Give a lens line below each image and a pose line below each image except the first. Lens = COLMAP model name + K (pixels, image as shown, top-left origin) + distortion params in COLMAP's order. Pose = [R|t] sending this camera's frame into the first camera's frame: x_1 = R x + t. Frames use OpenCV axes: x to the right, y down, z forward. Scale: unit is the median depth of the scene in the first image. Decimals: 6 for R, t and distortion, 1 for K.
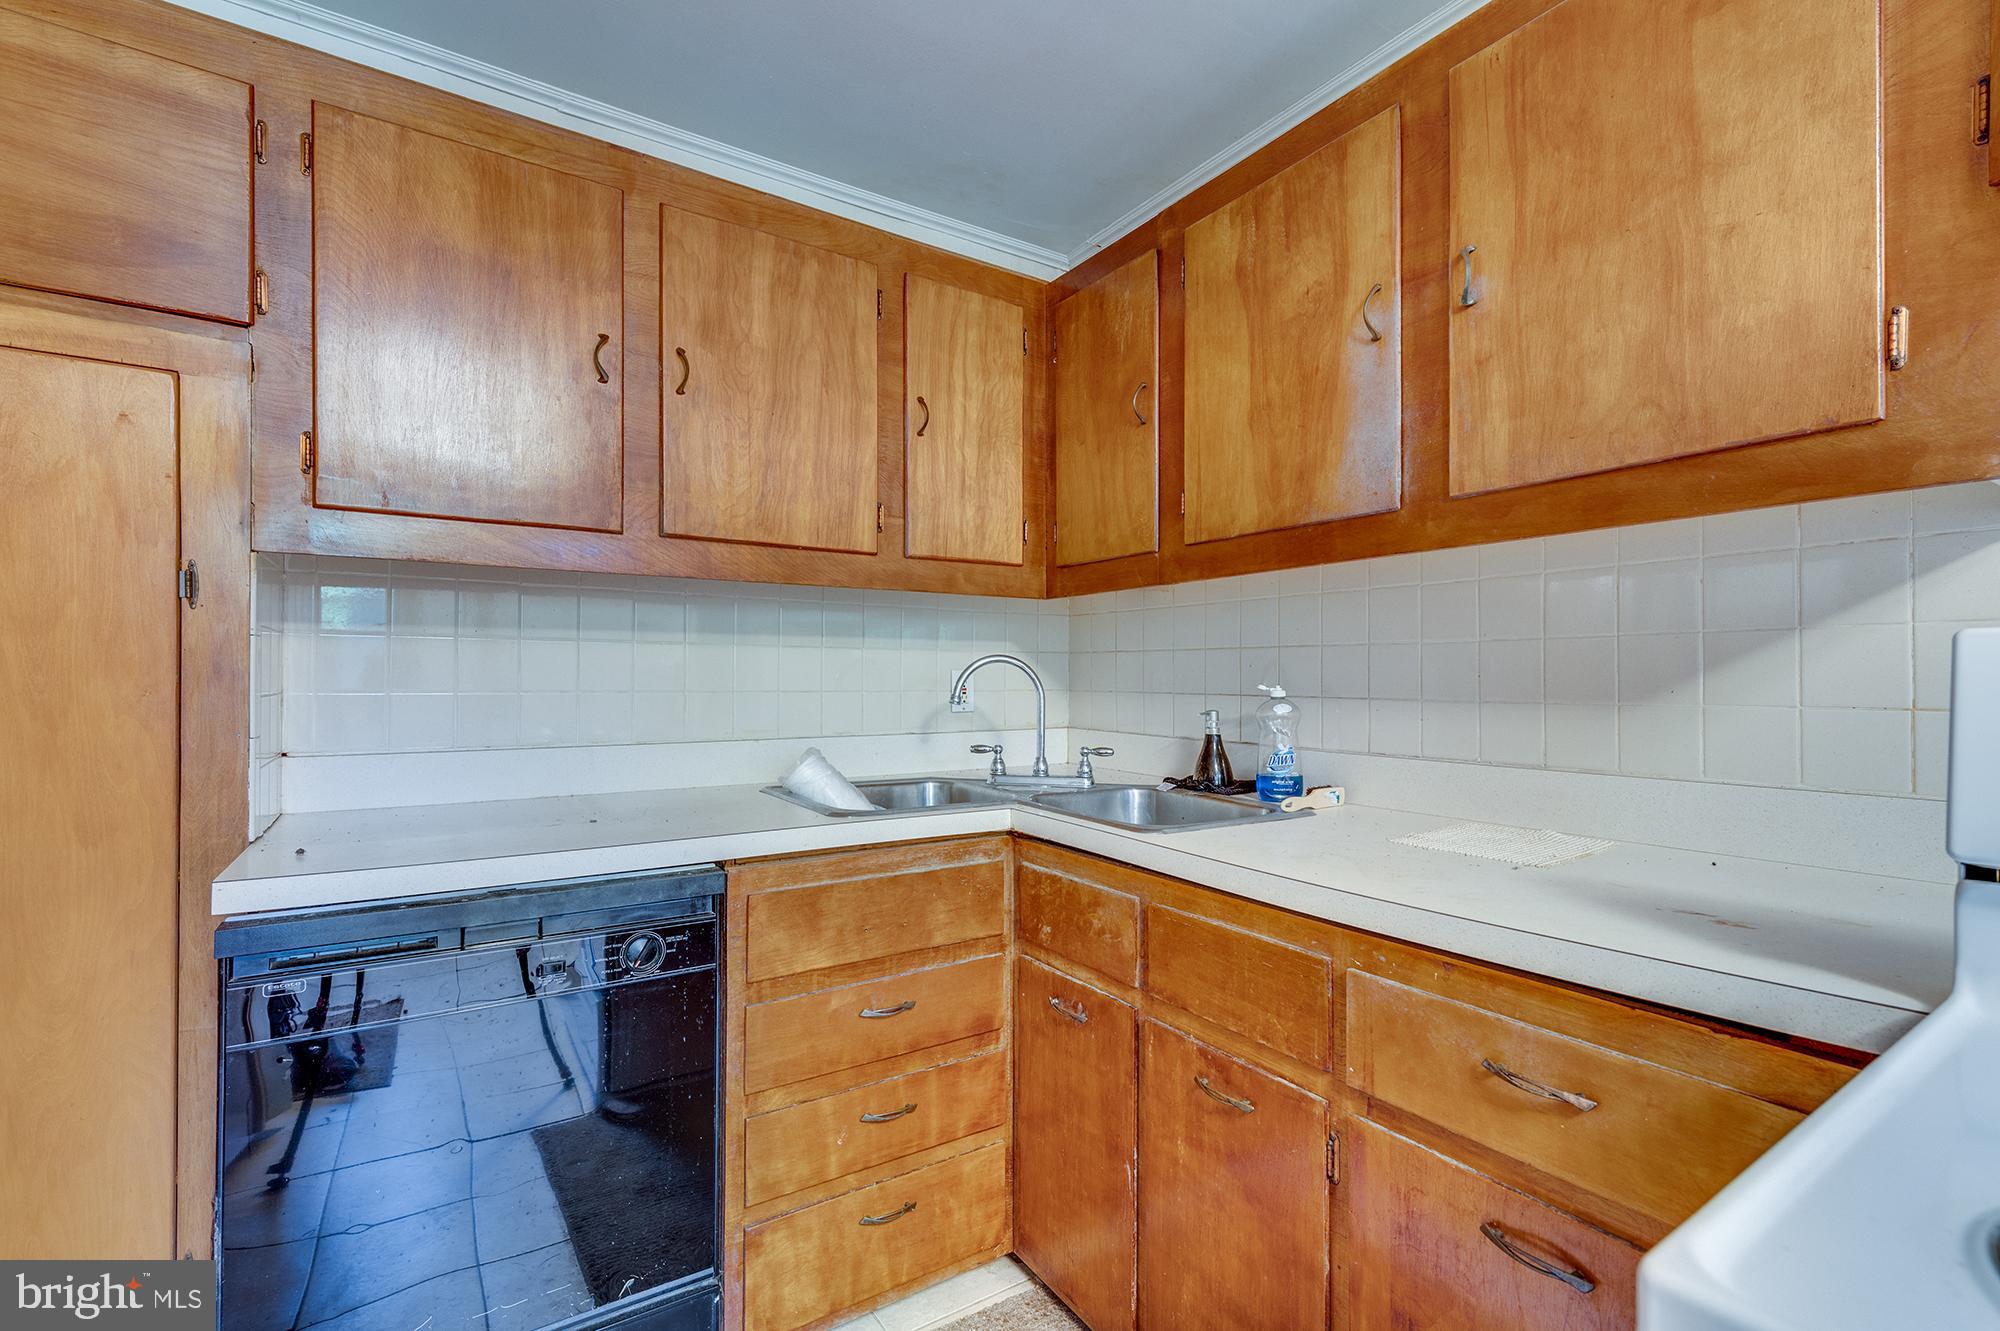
lens RADIAL K [[870.5, 0, 990.1], [0, 870.5, 677.6], [0, 0, 1]] dist [0.009775, -0.001369]
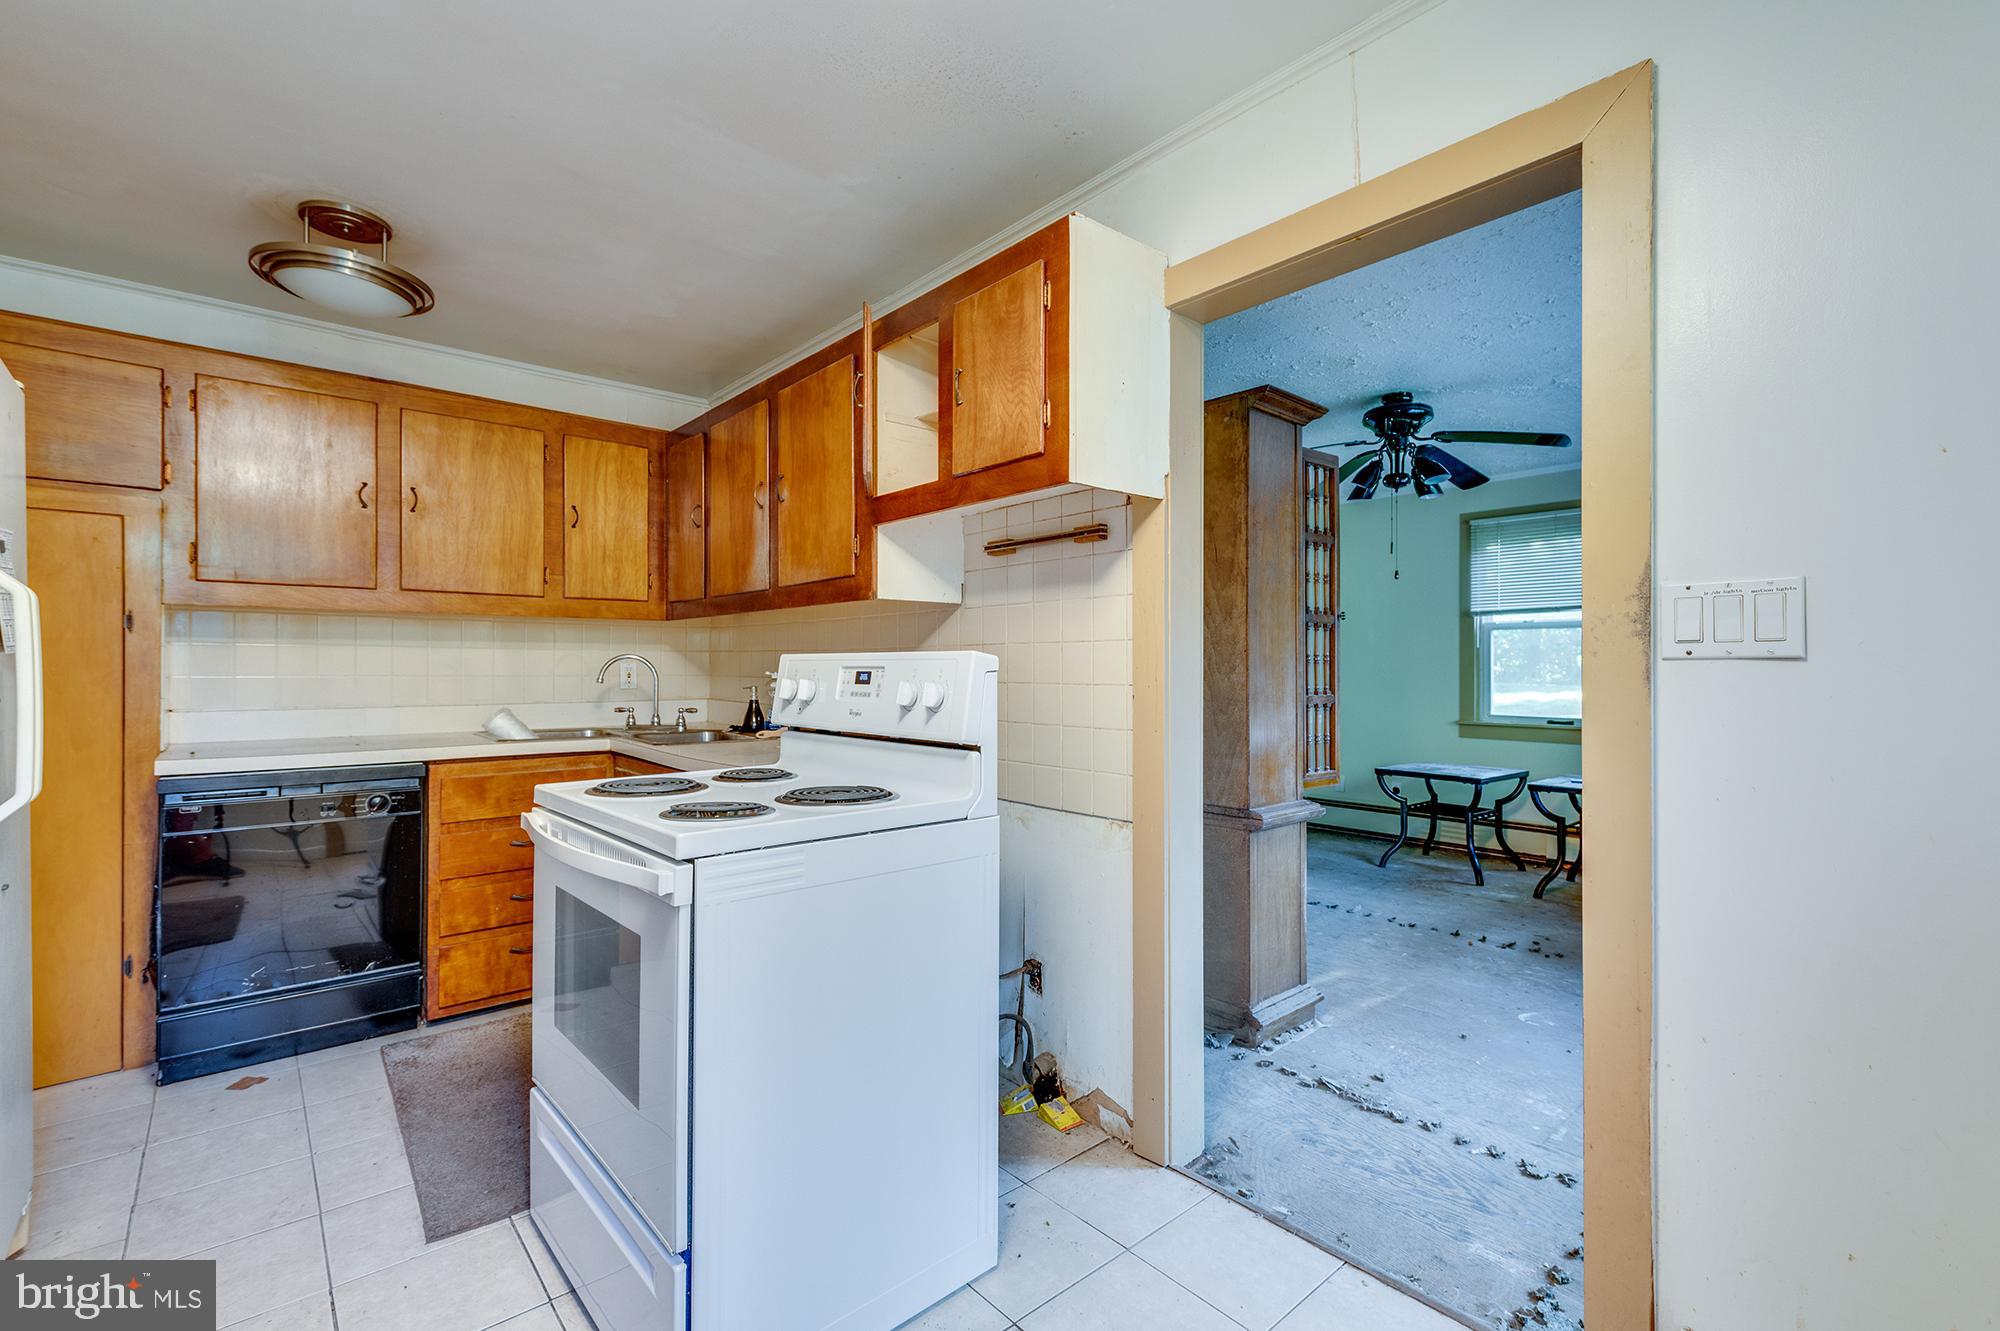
lens RADIAL K [[870.5, 0, 991.2], [0, 870.5, 668.2], [0, 0, 1]] dist [0.009775, -0.001369]
pose [[0.990724, 0.001379, 0.135883, 0.616790], [-0.001893, 0.999992, 0.003657, -0.008424], [-0.135876, -0.003881, 0.990718, -1.010965]]
